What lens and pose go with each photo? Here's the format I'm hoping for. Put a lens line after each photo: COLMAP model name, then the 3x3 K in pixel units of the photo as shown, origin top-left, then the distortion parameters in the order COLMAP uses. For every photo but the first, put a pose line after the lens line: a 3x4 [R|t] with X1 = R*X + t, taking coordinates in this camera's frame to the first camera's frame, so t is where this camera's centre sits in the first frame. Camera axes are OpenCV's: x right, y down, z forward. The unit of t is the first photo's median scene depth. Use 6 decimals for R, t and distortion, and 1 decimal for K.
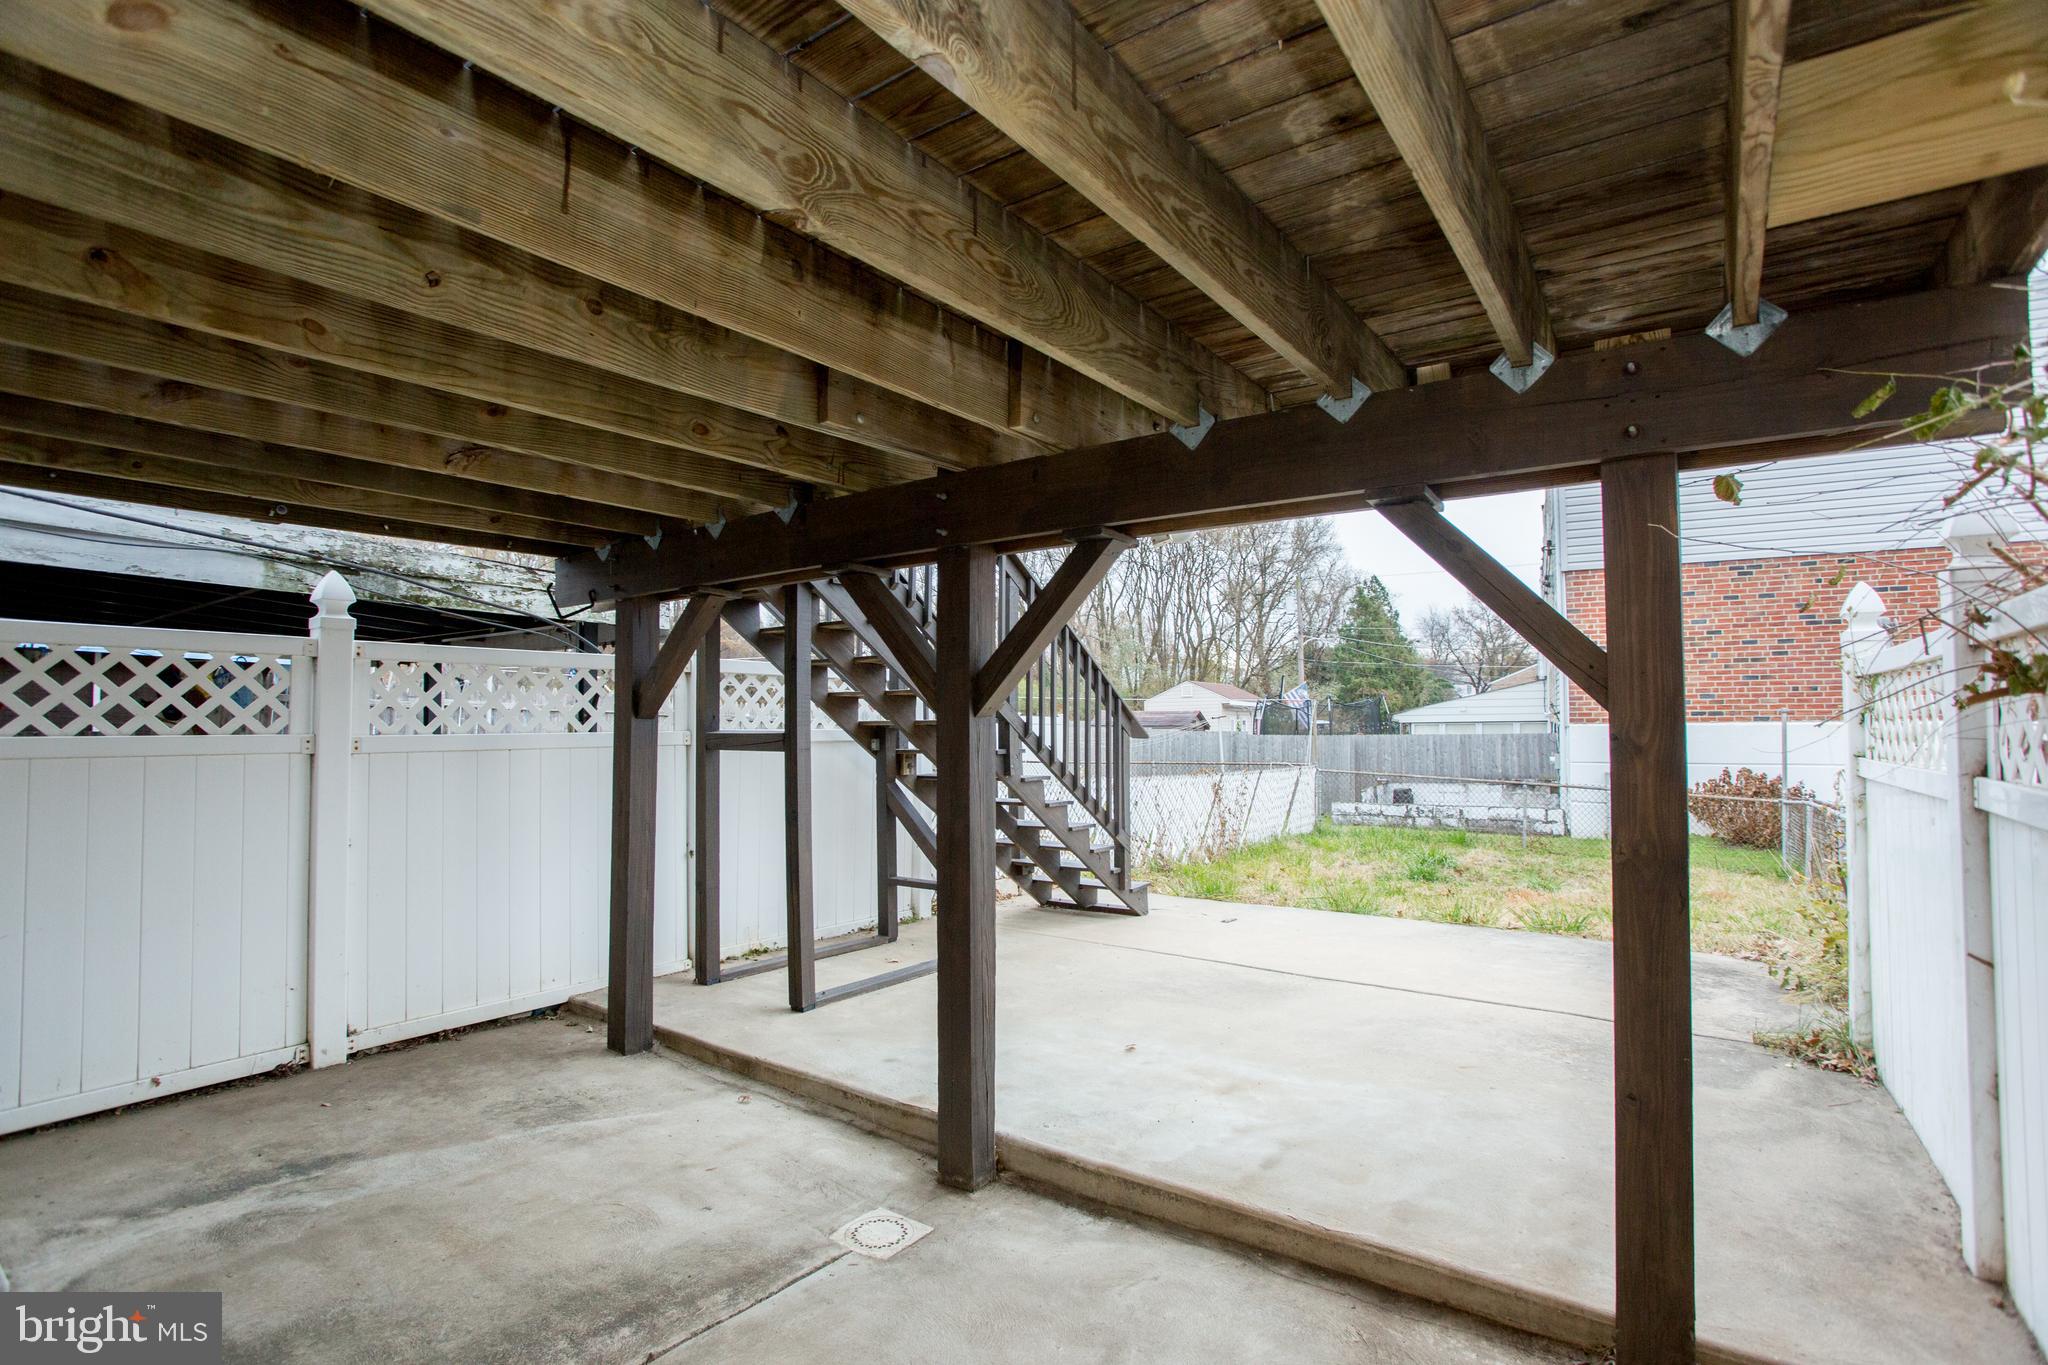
lens RADIAL K [[998.1, 0, 1023.1], [0, 998.1, 676.0], [0, 0, 1]] dist [-0.031370, 0.006675]
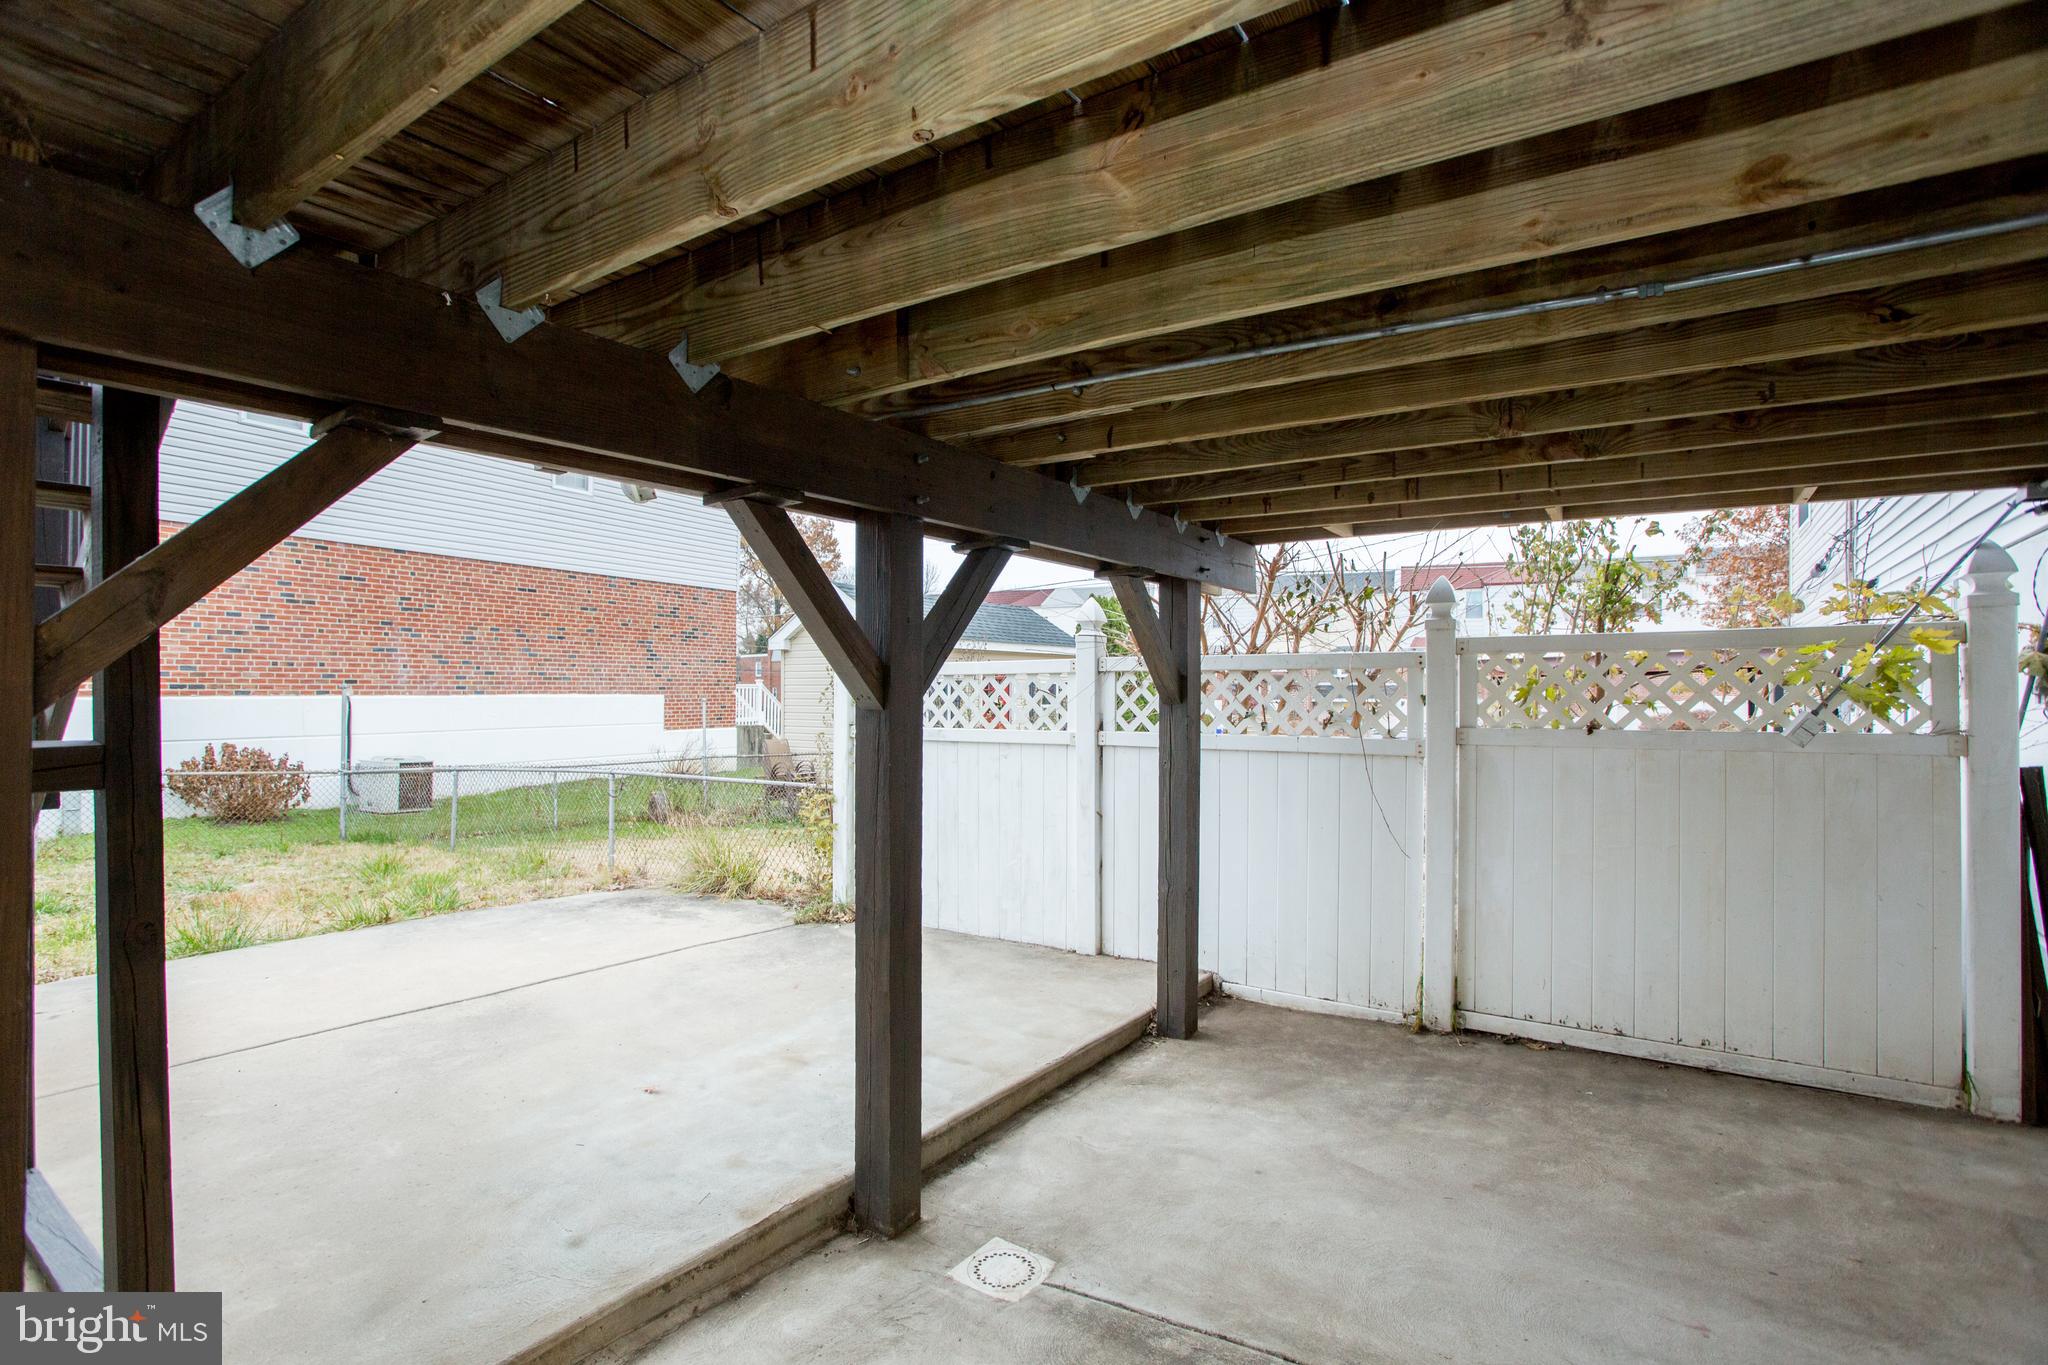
lens RADIAL K [[998.1, 0, 1022.0], [0, 998.1, 694.1], [0, 0, 1]] dist [-0.031370, 0.006675]
pose [[-0.036275, 0.007437, 0.999314, -0.979465], [-0.056749, 0.998343, -0.009490, 0.036540], [-0.997729, -0.057055, -0.035793, 0.963847]]
